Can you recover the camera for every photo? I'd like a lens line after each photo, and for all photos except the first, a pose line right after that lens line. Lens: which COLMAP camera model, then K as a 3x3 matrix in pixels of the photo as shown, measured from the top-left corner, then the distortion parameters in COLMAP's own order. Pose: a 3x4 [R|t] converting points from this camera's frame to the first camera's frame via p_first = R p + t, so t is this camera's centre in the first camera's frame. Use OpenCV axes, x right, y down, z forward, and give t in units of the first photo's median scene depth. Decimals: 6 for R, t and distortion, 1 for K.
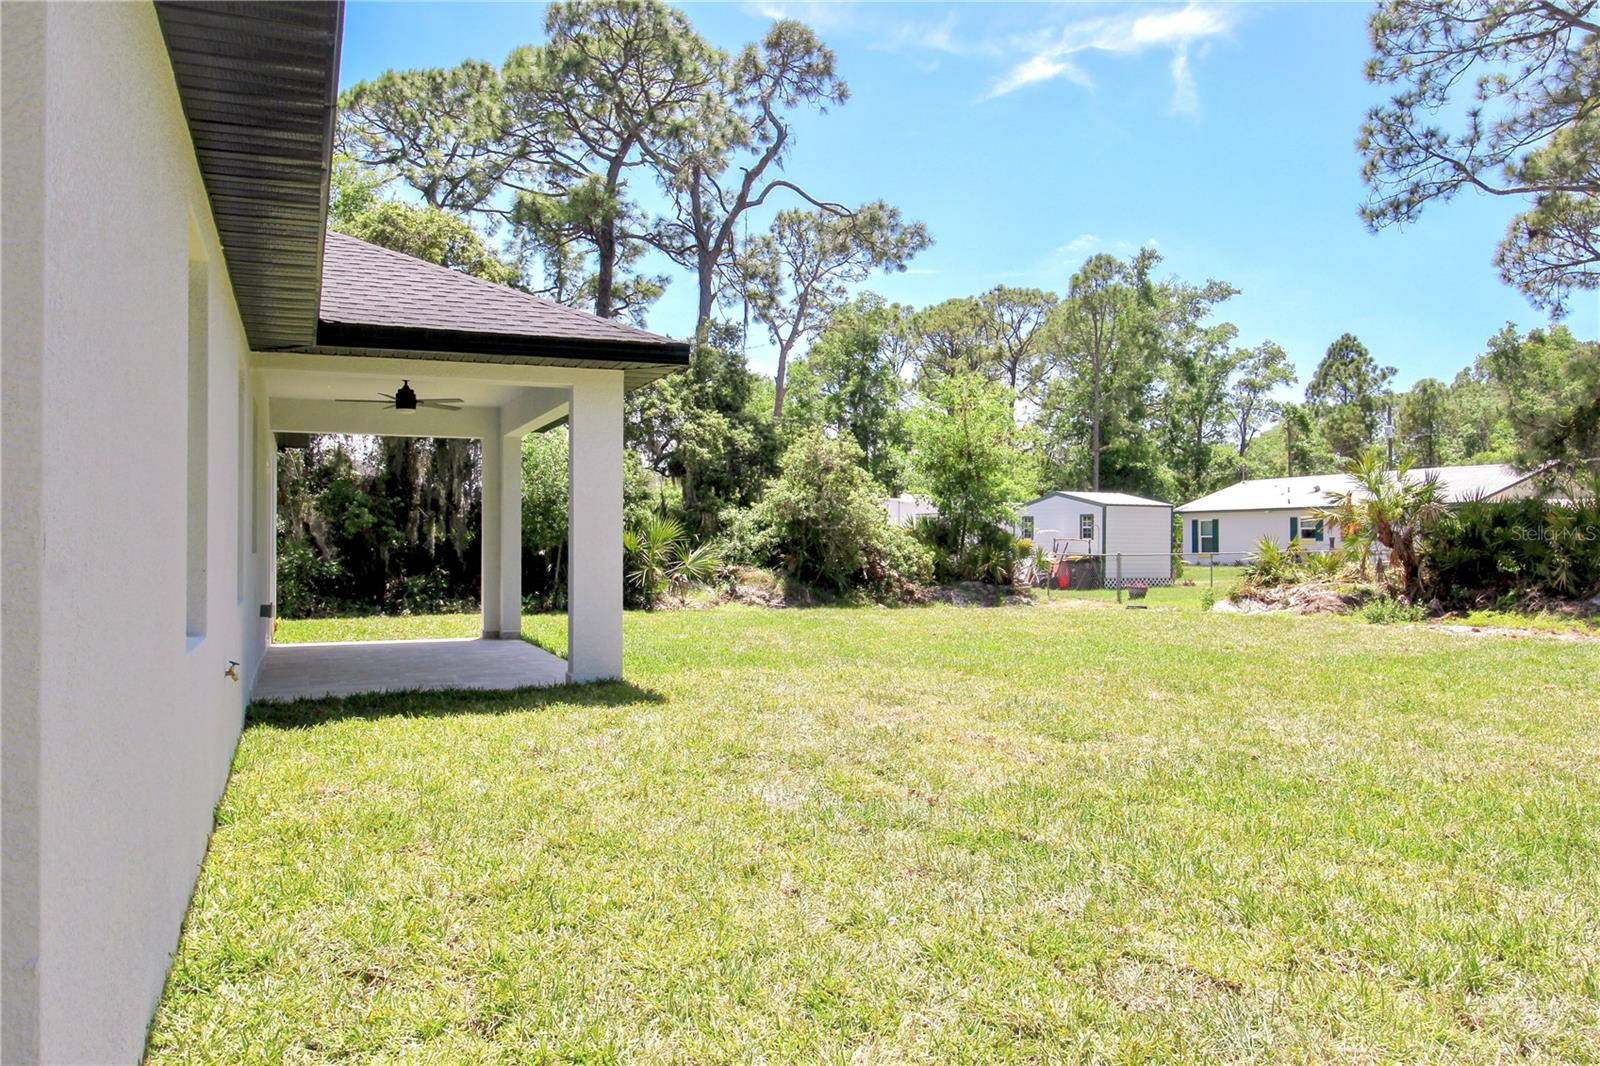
lens RADIAL K [[1163.2, 0, 848.8], [0, 1163.2, 541.3], [0, 0, 1]] dist [0.013045, 0.001457]
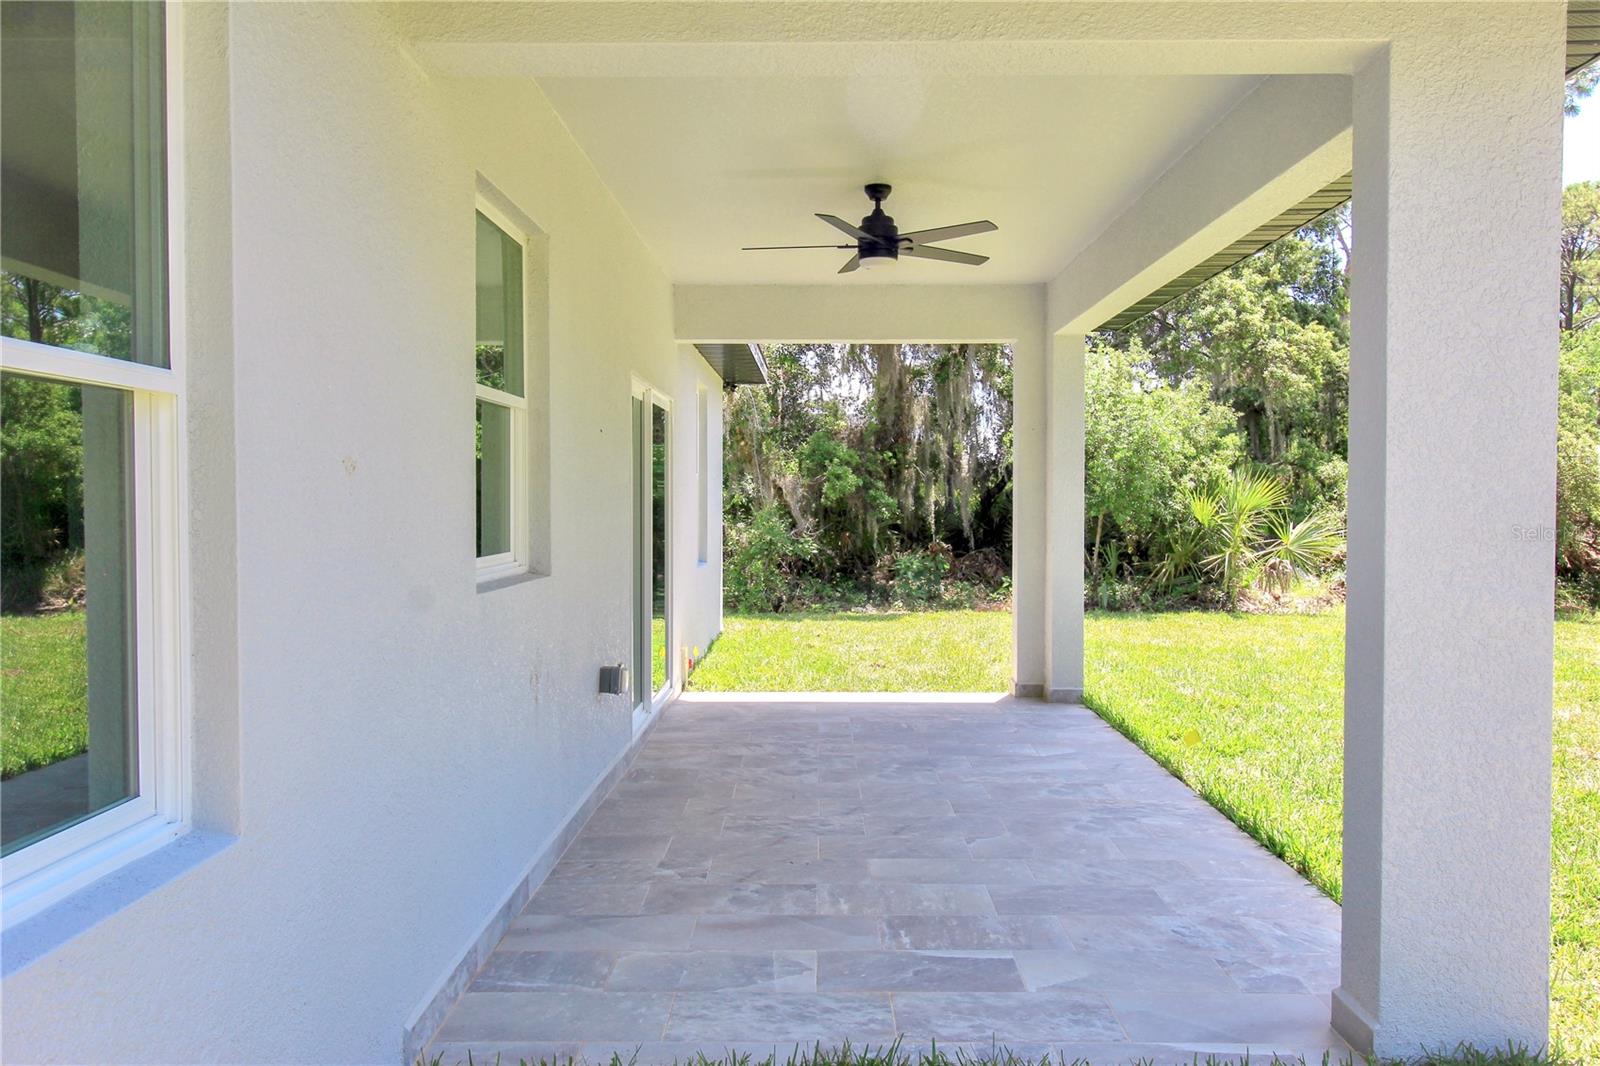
lens RADIAL K [[1163.2, 0, 801.4], [0, 1163.2, 530.4], [0, 0, 1]] dist [0.013045, 0.001457]
pose [[0.898586, 0.012330, -0.438624, -0.095488], [-0.000365, 0.999626, 0.027352, -0.006635], [0.438797, -0.024418, 0.898255, 0.268074]]
